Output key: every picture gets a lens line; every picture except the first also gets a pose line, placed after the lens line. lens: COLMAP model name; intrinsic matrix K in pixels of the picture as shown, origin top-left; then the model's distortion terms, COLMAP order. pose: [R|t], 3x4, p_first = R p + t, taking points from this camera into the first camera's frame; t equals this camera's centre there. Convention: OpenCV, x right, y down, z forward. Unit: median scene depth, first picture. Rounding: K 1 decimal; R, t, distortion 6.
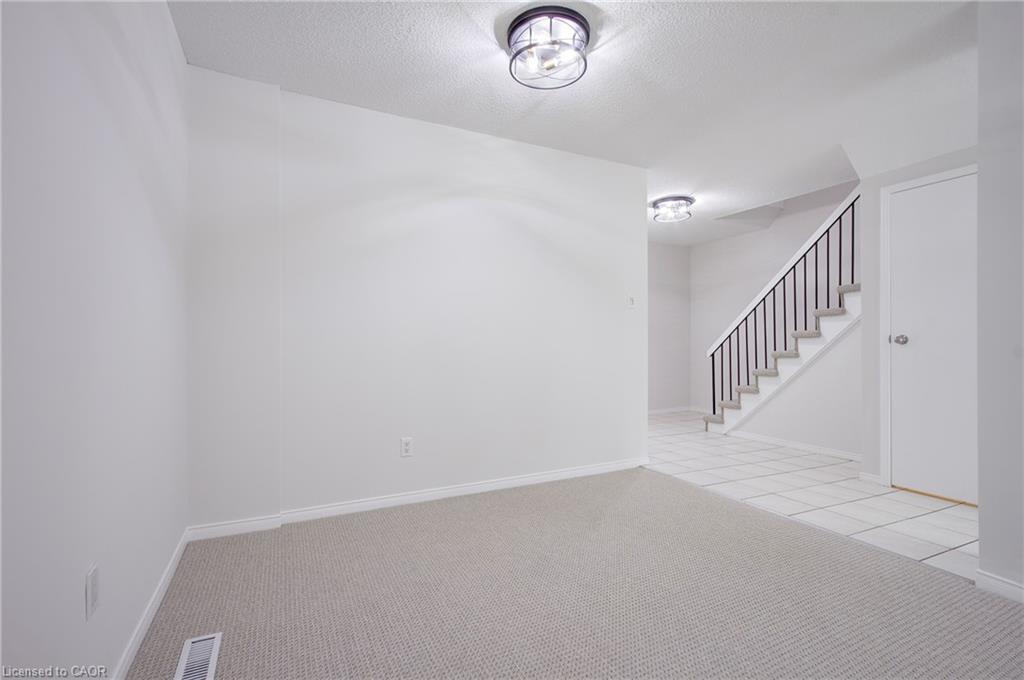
lens RADIAL K [[470.3, 0, 511.2], [0, 470.3, 339.0], [0, 0, 1]] dist [0.004375, 0.001074]
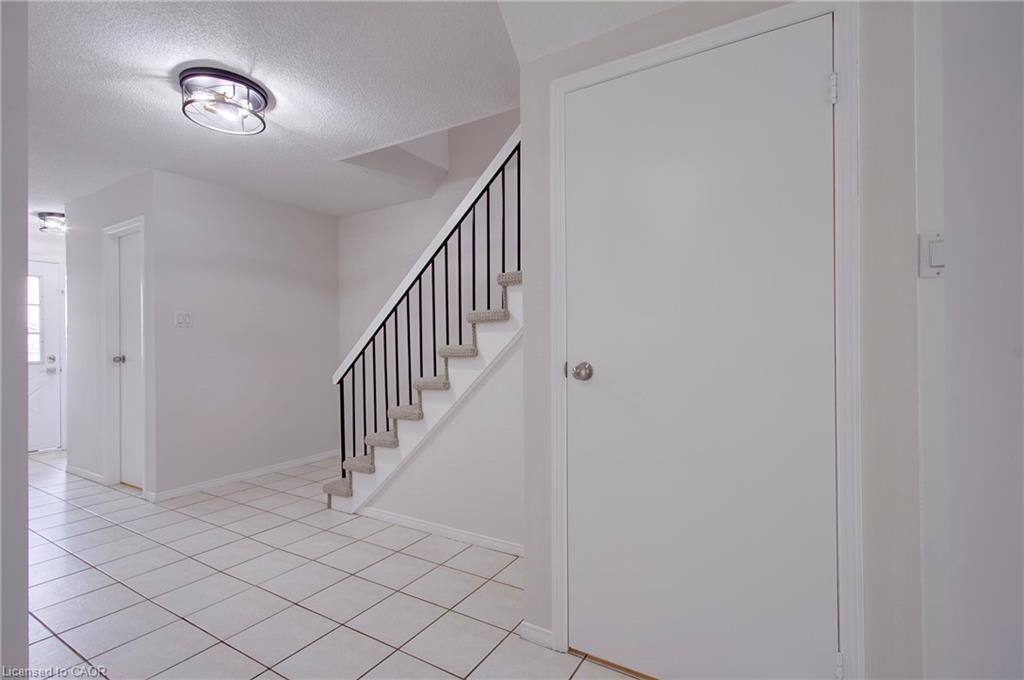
lens RADIAL K [[470.3, 0, 506.8], [0, 470.3, 332.3], [0, 0, 1]] dist [0.004375, 0.001074]
pose [[0.850361, 0.005299, 0.526173, 0.352347], [0.003930, 0.999857, -0.016422, -0.024591], [-0.526185, 0.016032, 0.850219, 0.440519]]
